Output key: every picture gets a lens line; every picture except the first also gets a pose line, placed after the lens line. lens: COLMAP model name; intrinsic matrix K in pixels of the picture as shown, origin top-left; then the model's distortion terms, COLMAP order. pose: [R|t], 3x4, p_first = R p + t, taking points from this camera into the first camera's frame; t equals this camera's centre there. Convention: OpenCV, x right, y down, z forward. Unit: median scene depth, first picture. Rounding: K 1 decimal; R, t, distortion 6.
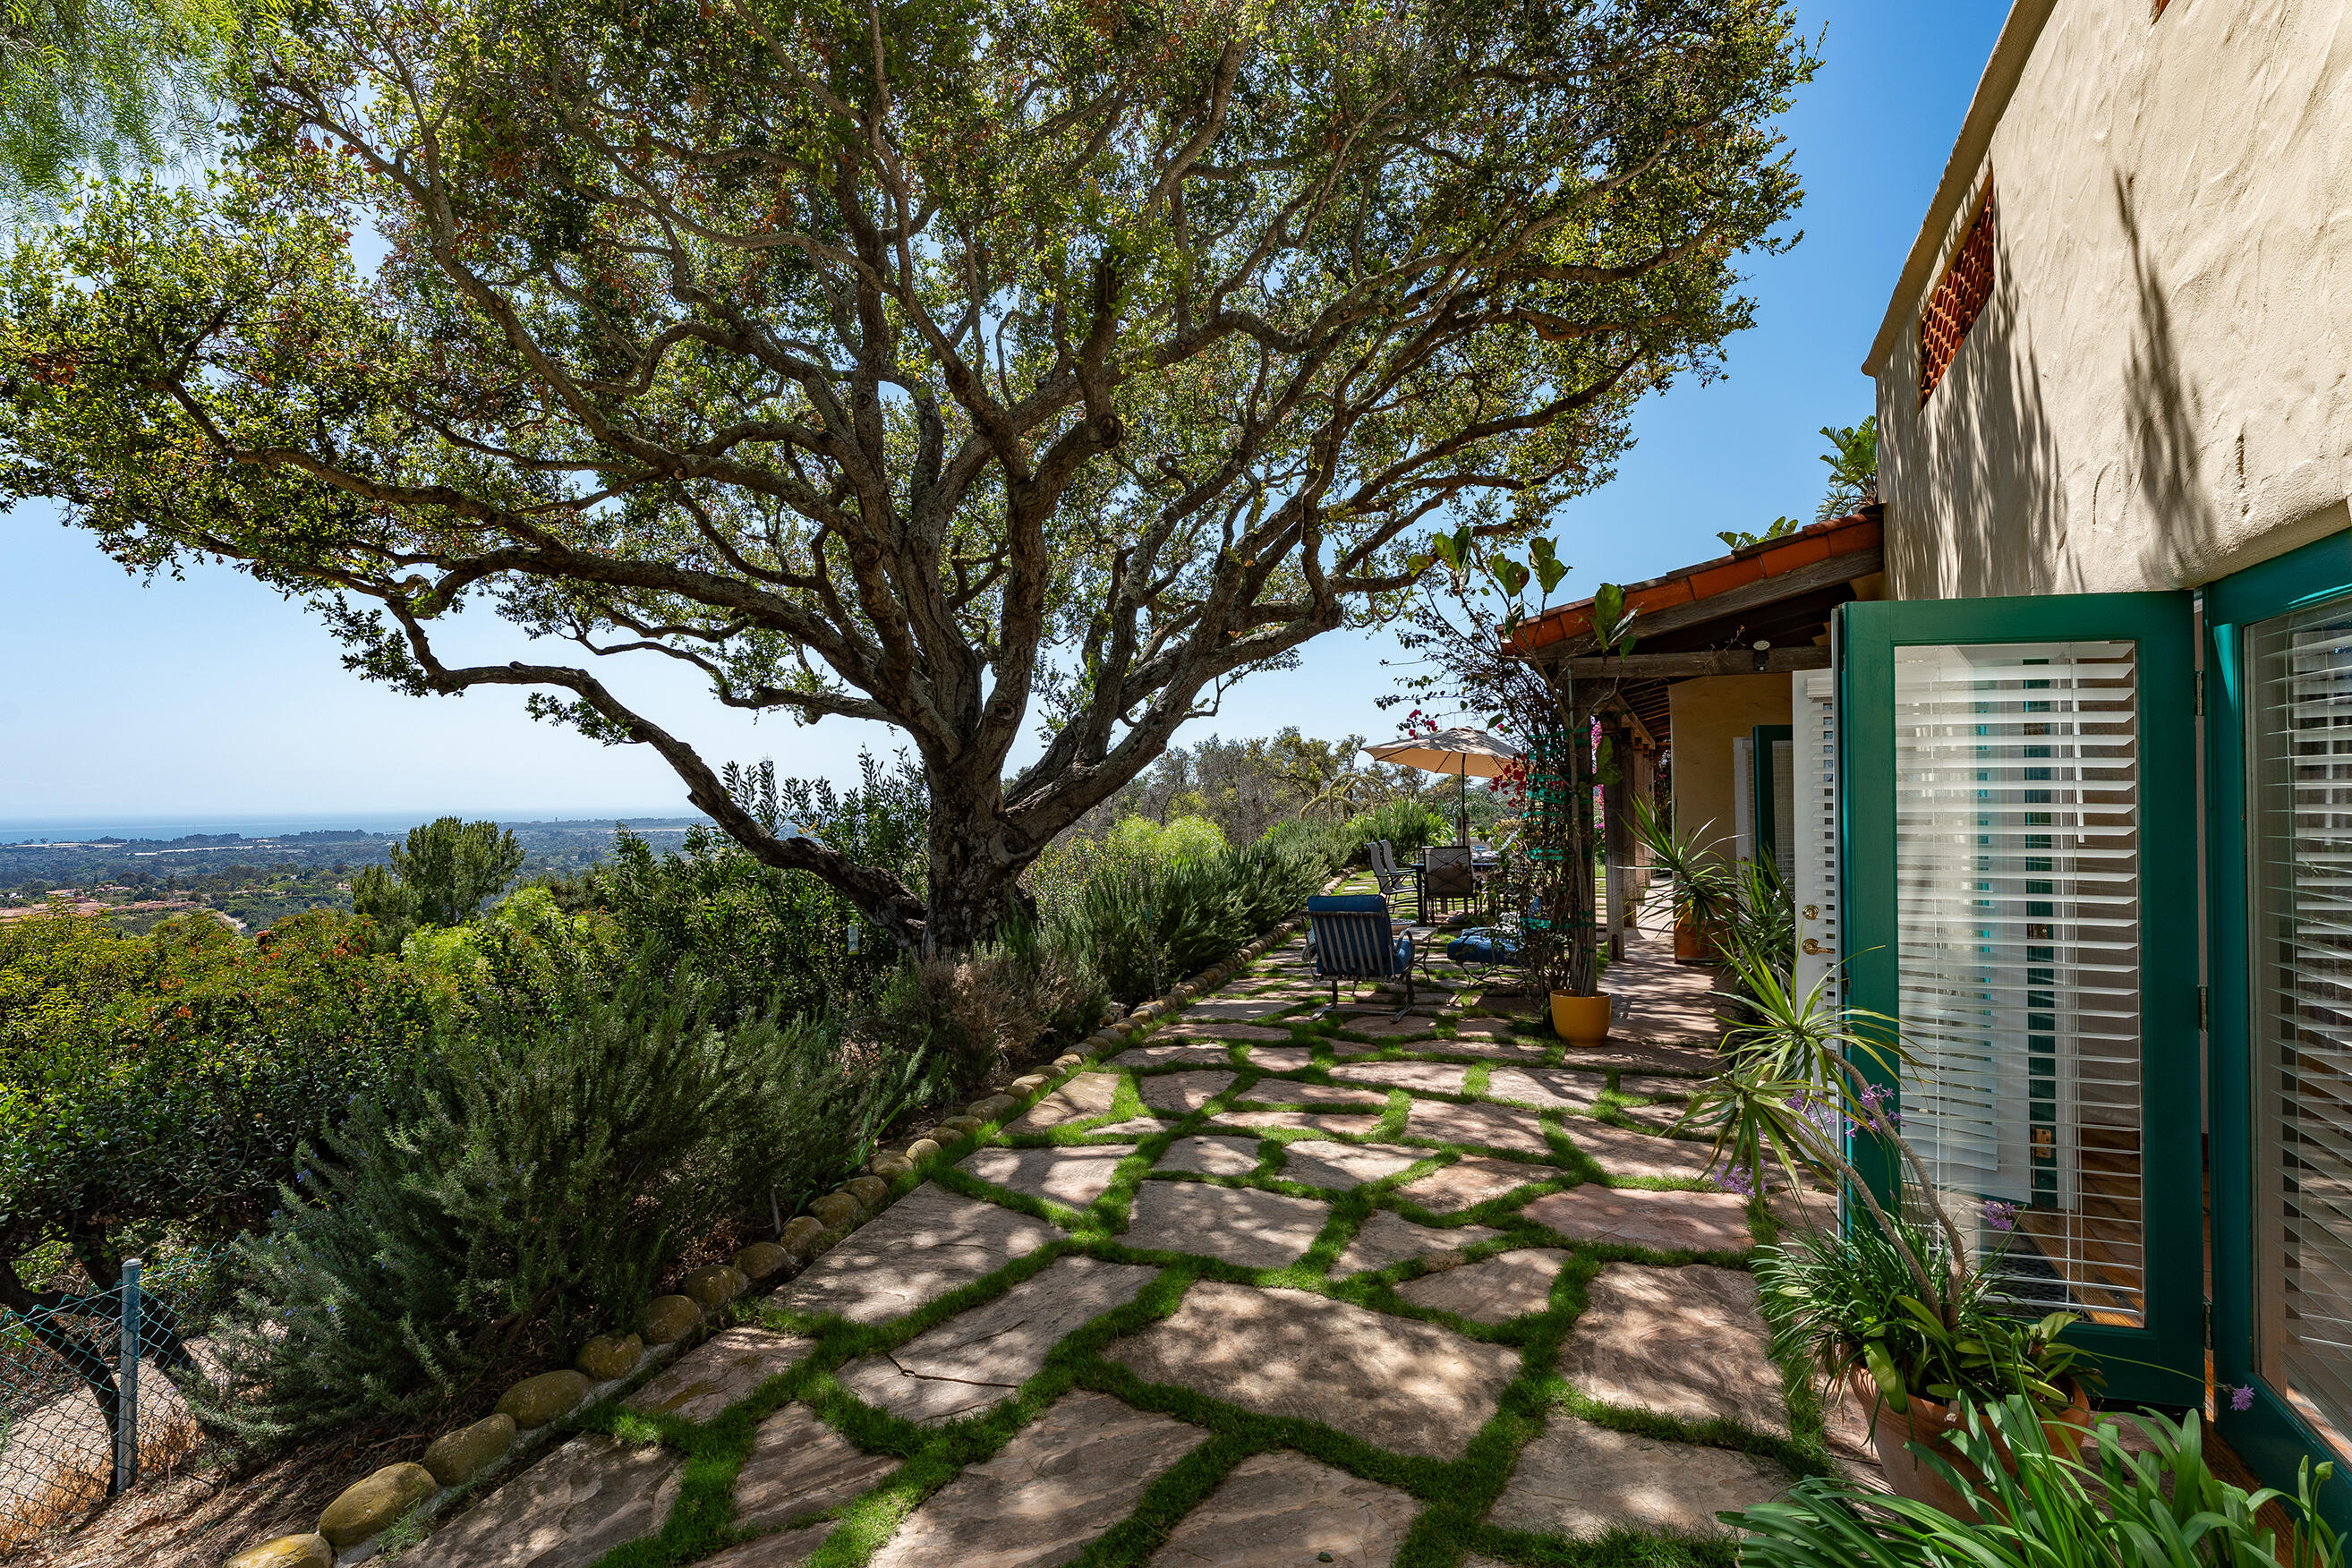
lens RADIAL K [[1109.1, 0, 1175.5], [0, 1109.1, 771.9], [0, 0, 1]] dist [-0.001656, -0.000147]
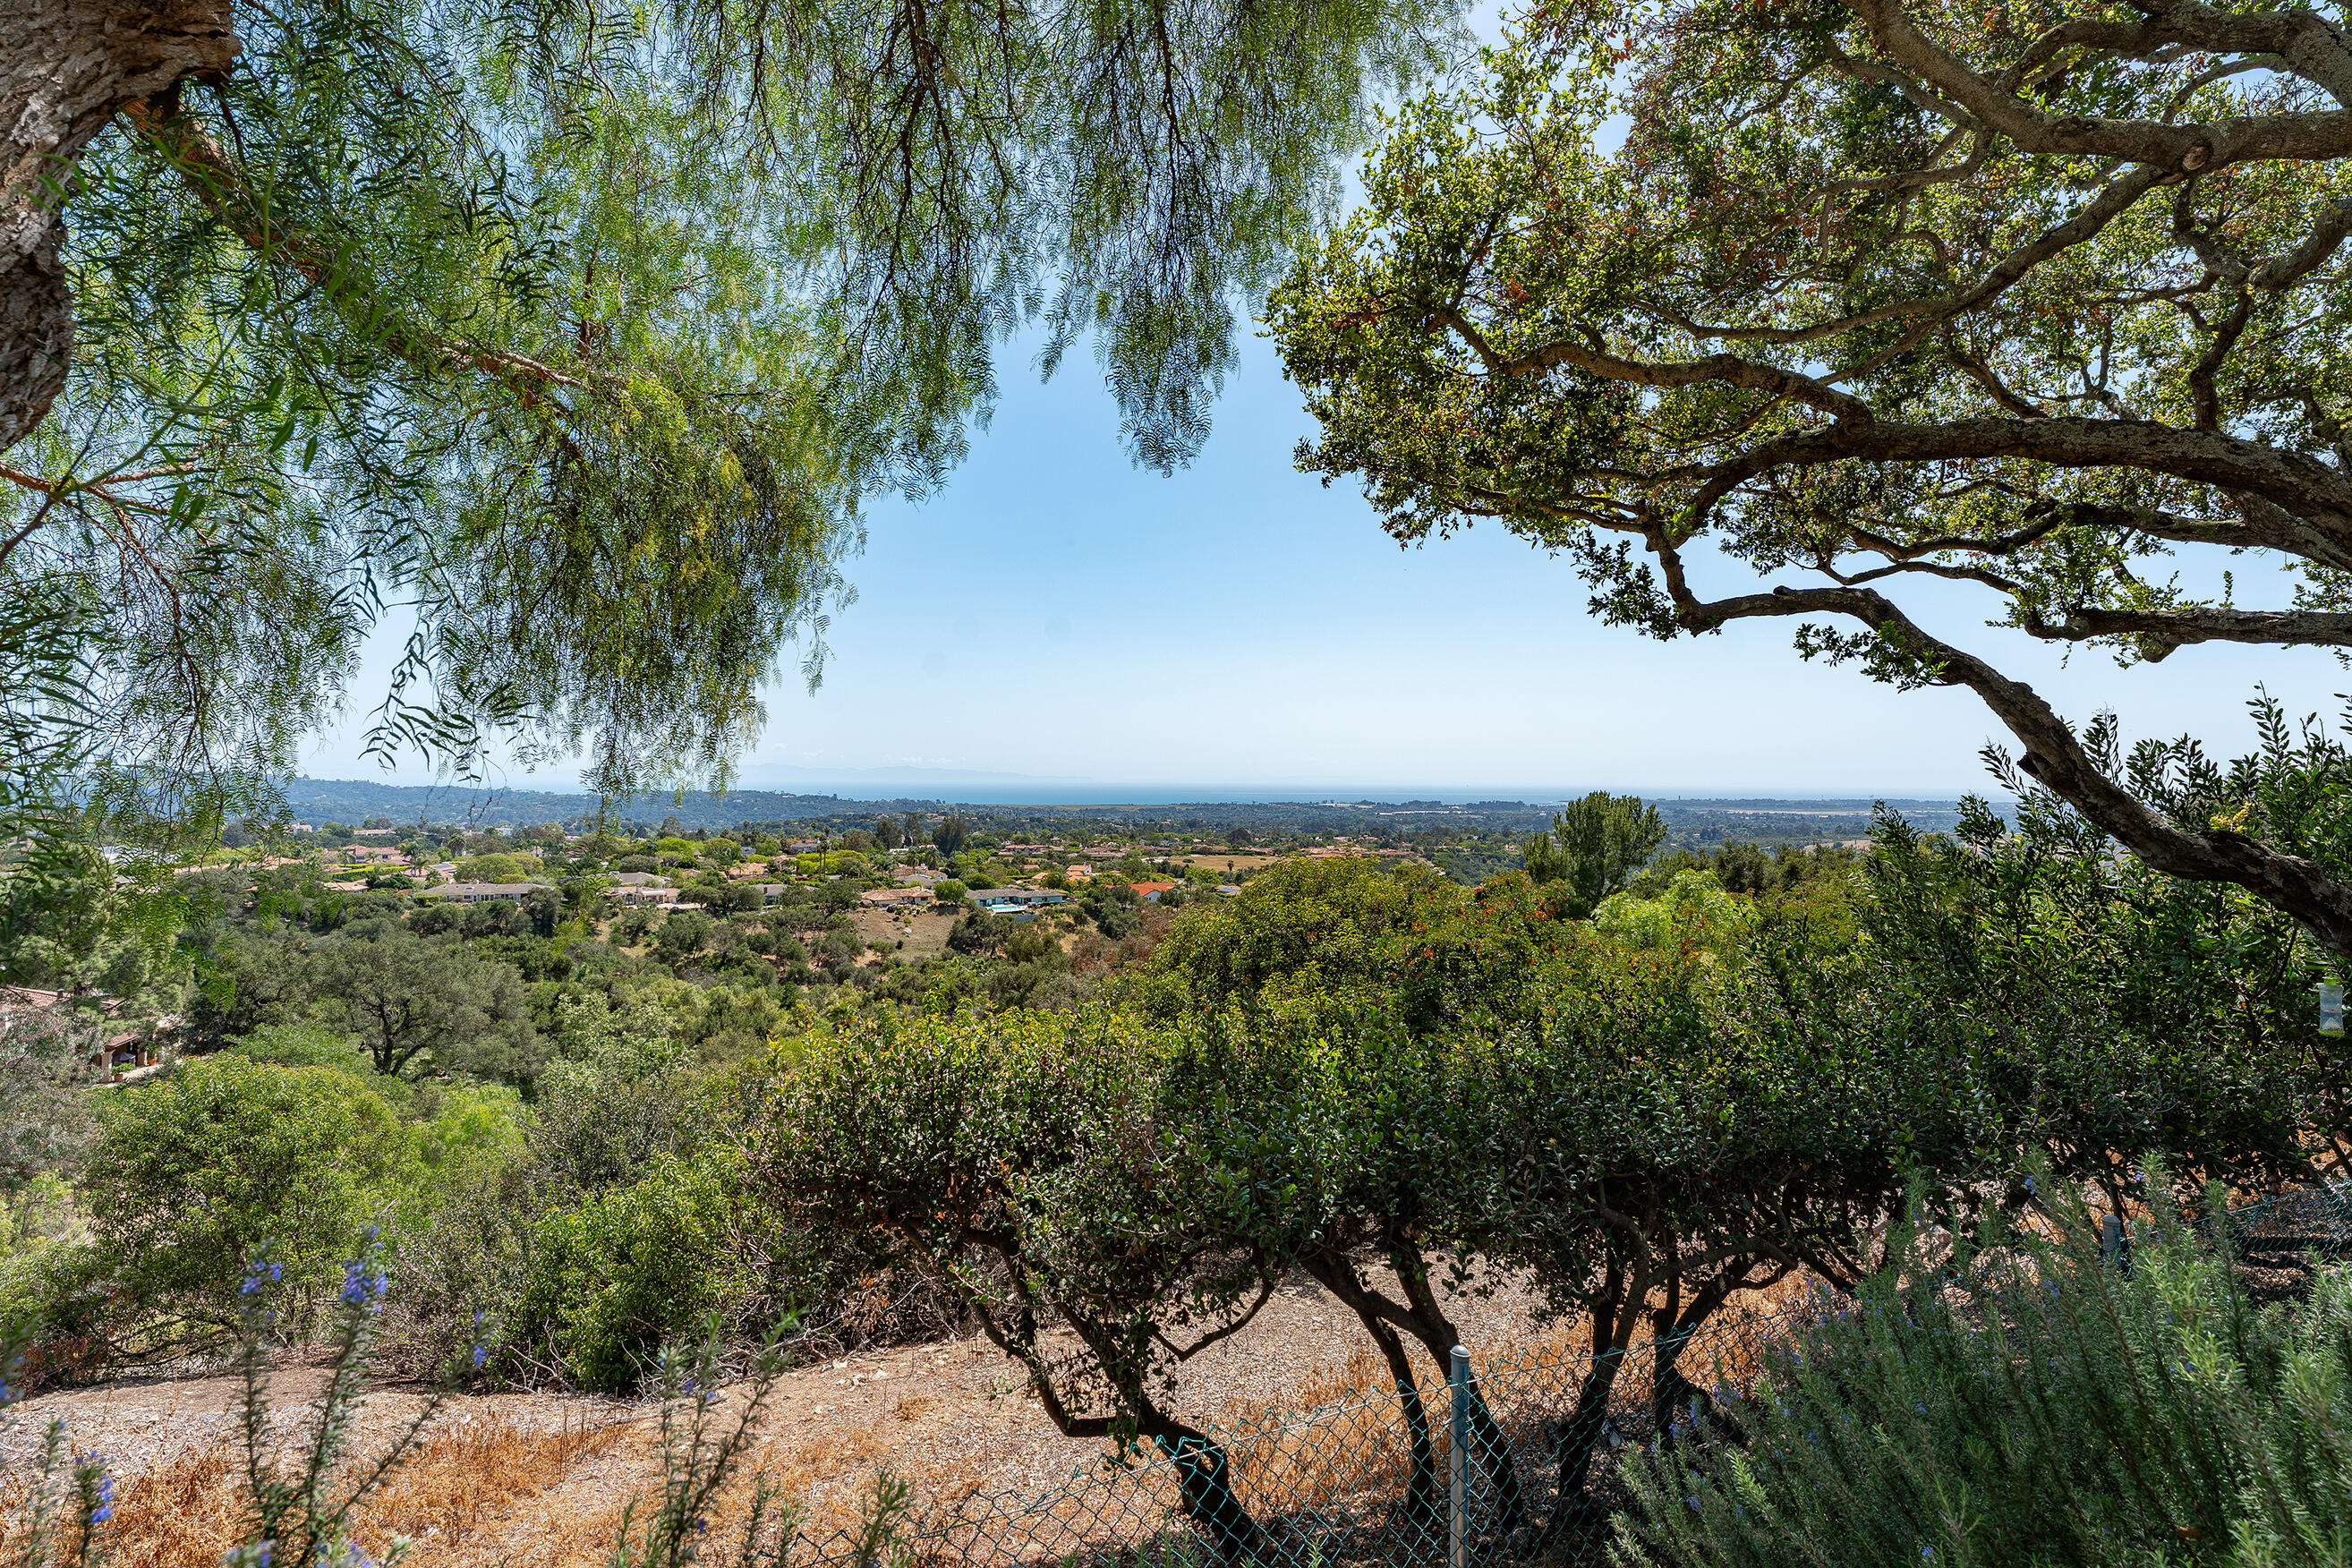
lens RADIAL K [[1109.1, 0, 1175.5], [0, 1109.1, 771.9], [0, 0, 1]] dist [-0.001656, -0.000147]
pose [[0.592460, 0.012111, -0.805509, -0.216266], [0.002688, 0.999852, 0.017009, 0.016693], [0.805595, -0.012242, 0.592340, 0.191396]]
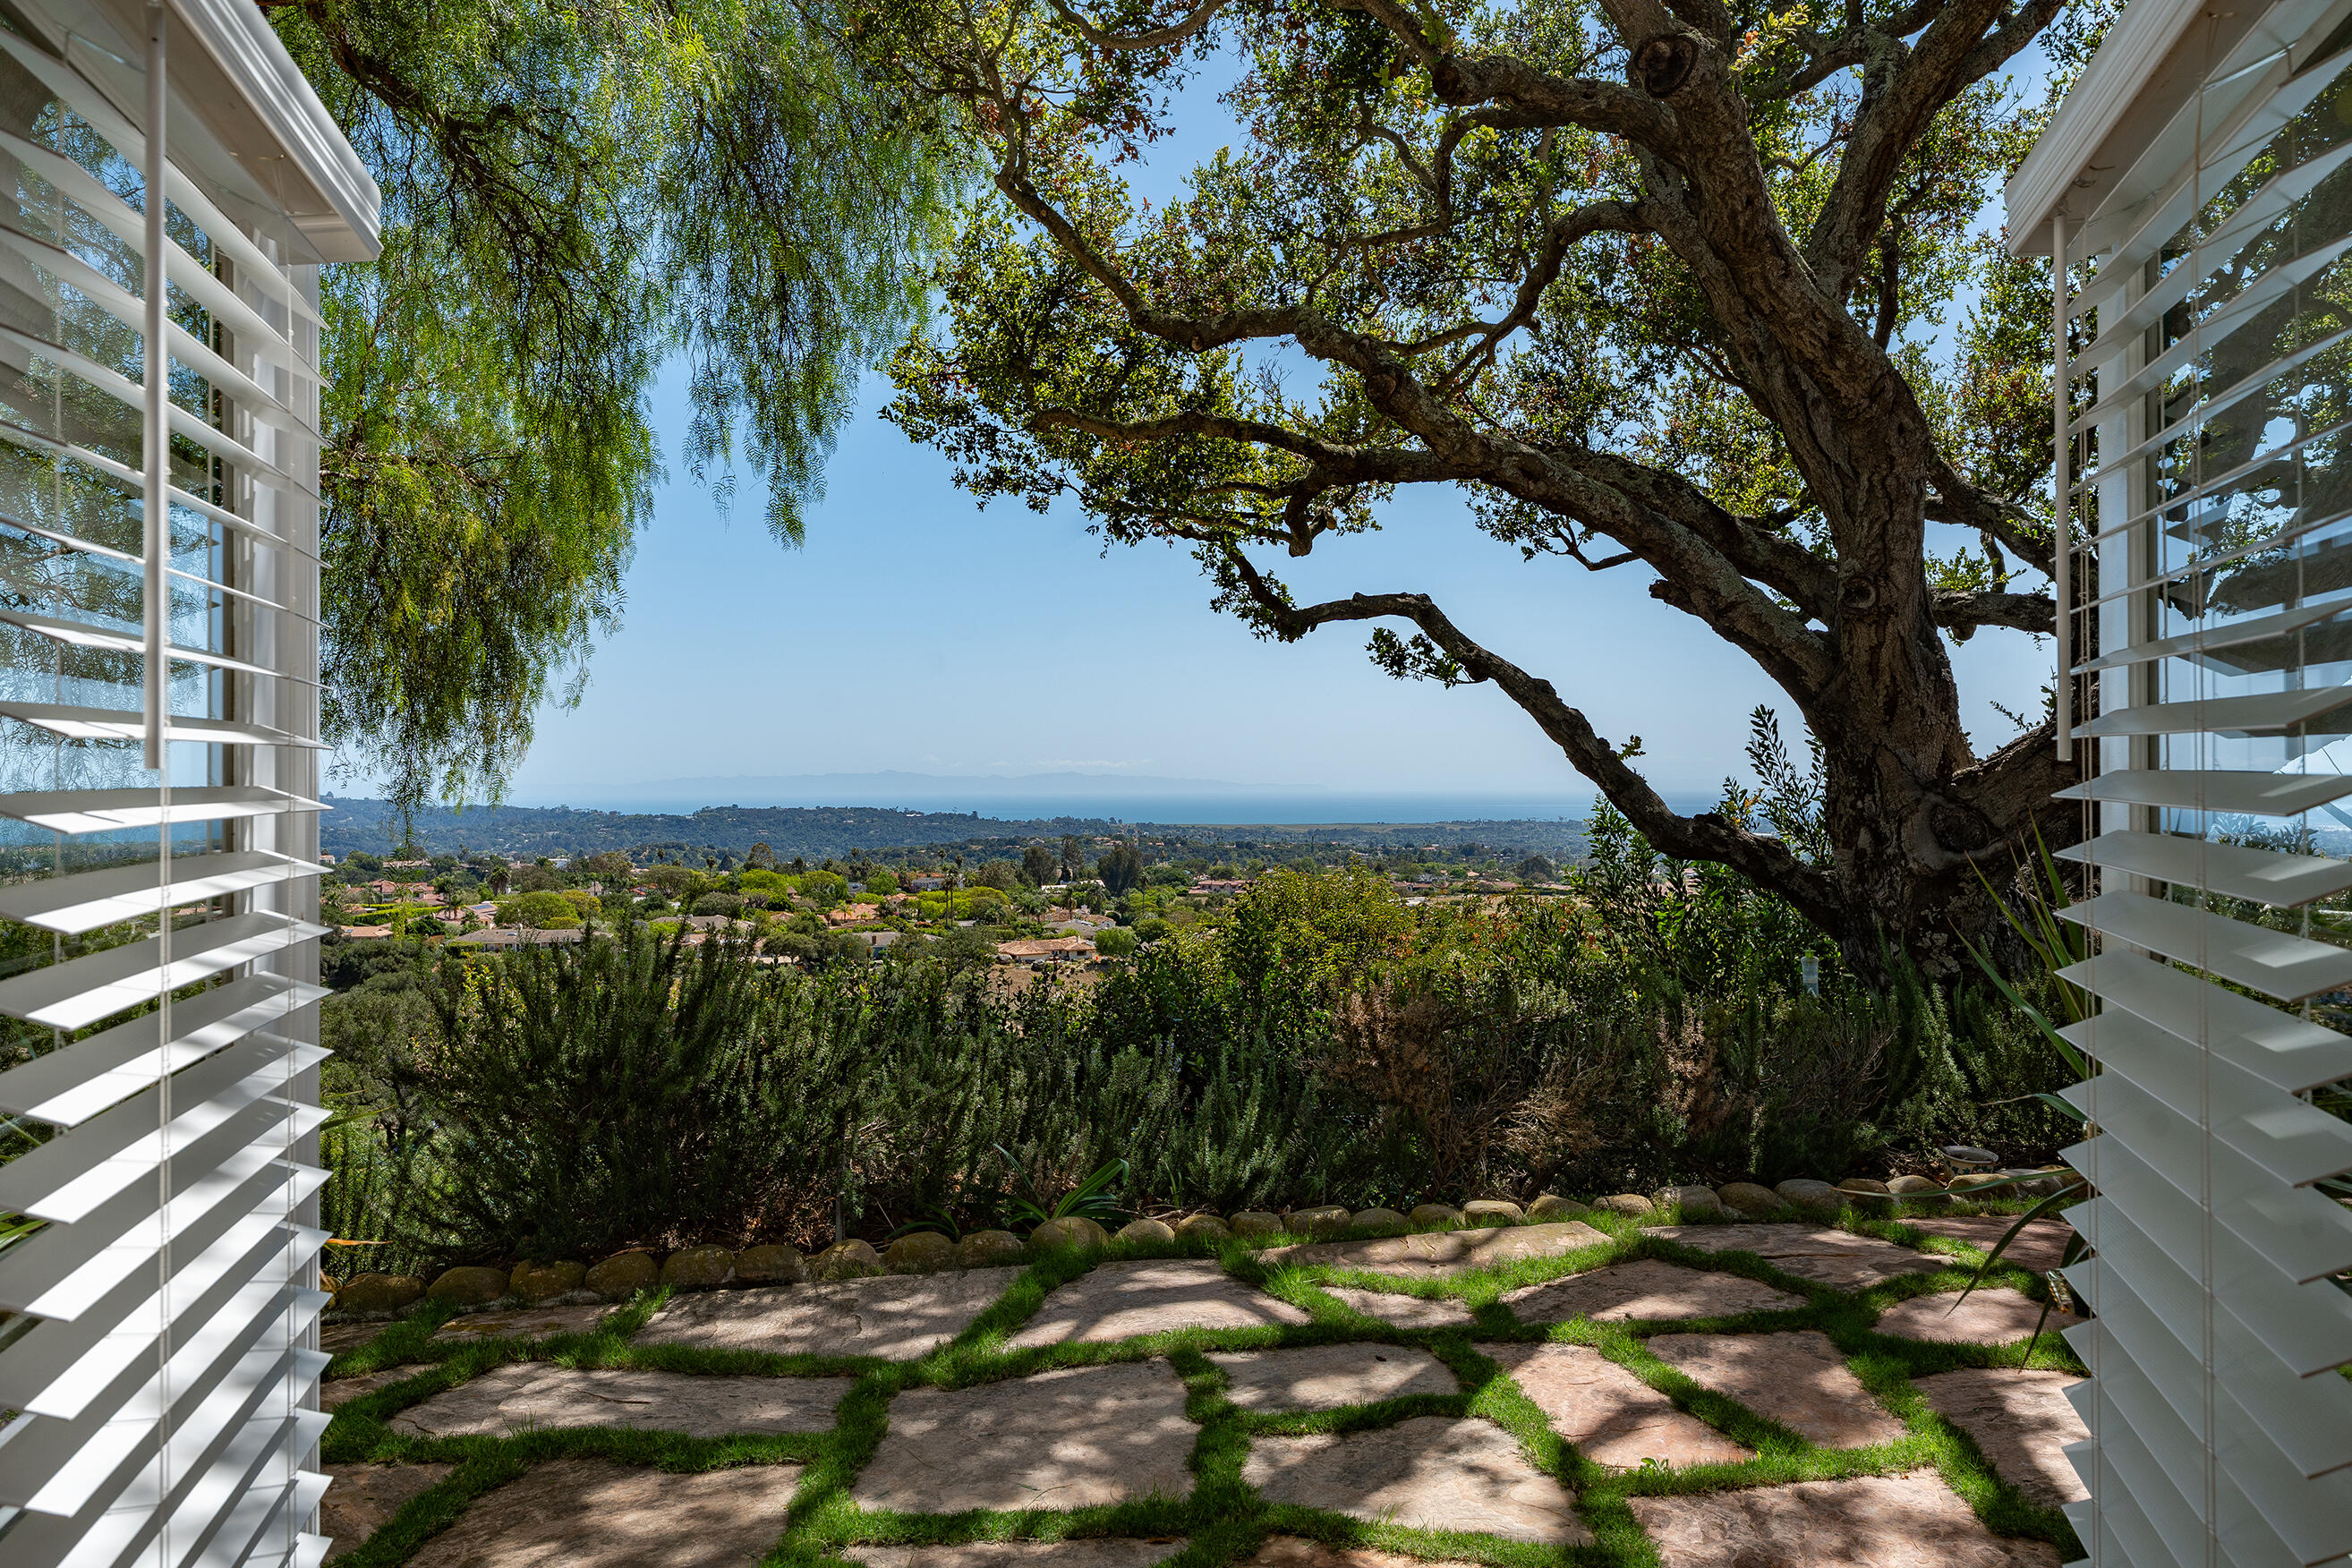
lens RADIAL K [[1567.5, 0, 1176.3], [0, 1567.5, 771.1], [0, 0, 1]] dist [0.000578, -0.002224]
pose [[0.447811, 0.002705, -0.894124, 0.406835], [0.016506, 0.999800, 0.011291, 0.020107], [0.893976, -0.019815, 0.447677, 0.336635]]
